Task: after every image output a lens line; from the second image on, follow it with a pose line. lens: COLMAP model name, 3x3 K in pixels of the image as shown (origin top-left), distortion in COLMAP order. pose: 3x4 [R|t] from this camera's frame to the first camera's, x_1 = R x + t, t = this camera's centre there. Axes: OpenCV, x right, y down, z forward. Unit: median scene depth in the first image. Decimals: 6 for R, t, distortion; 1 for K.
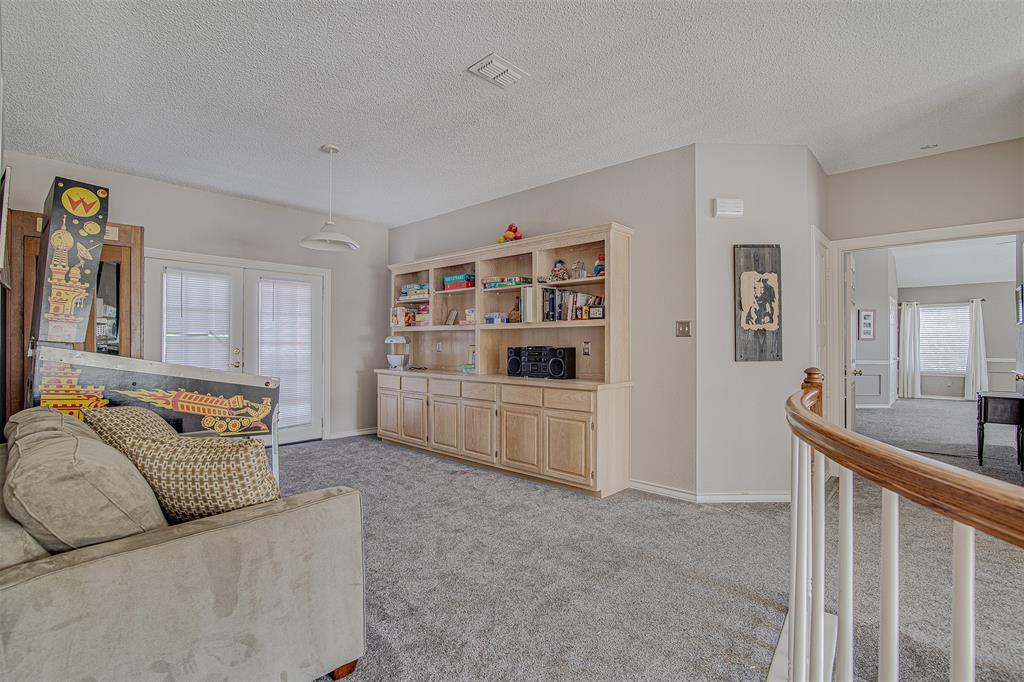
lens RADIAL K [[481.3, 0, 508.8], [0, 481.3, 343.4], [0, 0, 1]] dist [-0.004295, -0.000769]
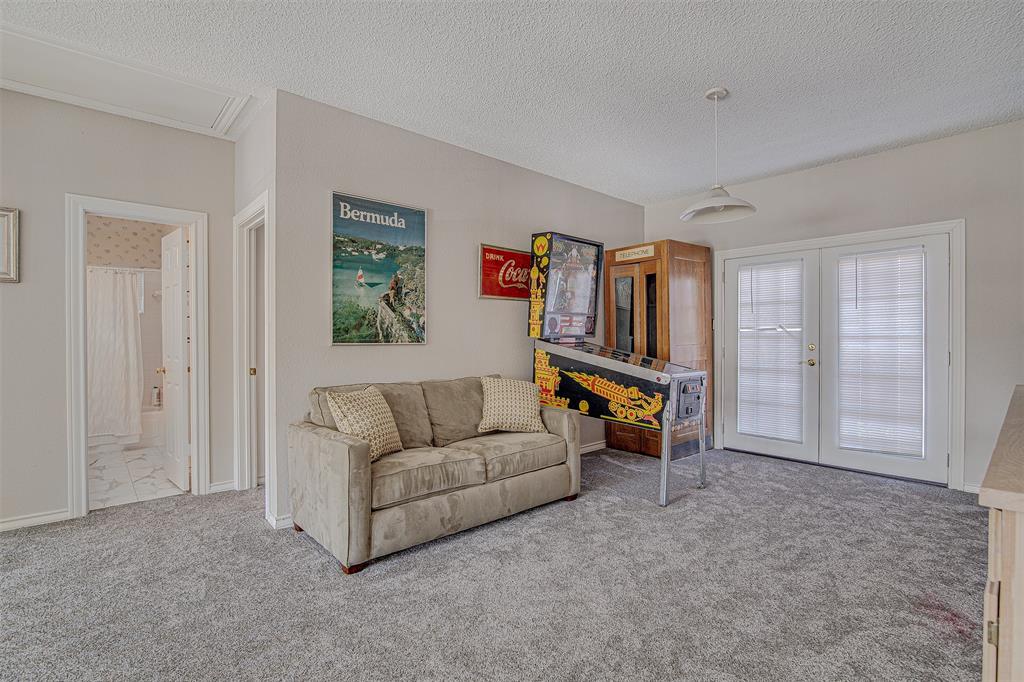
lens RADIAL K [[481.3, 0, 508.8], [0, 481.3, 343.4], [0, 0, 1]] dist [-0.004295, -0.000769]
pose [[-0.086477, 0.006757, -0.996231, 0.497542], [0.000547, 0.999977, 0.006735, 0.005162], [0.996254, 0.000038, -0.086479, 0.788781]]
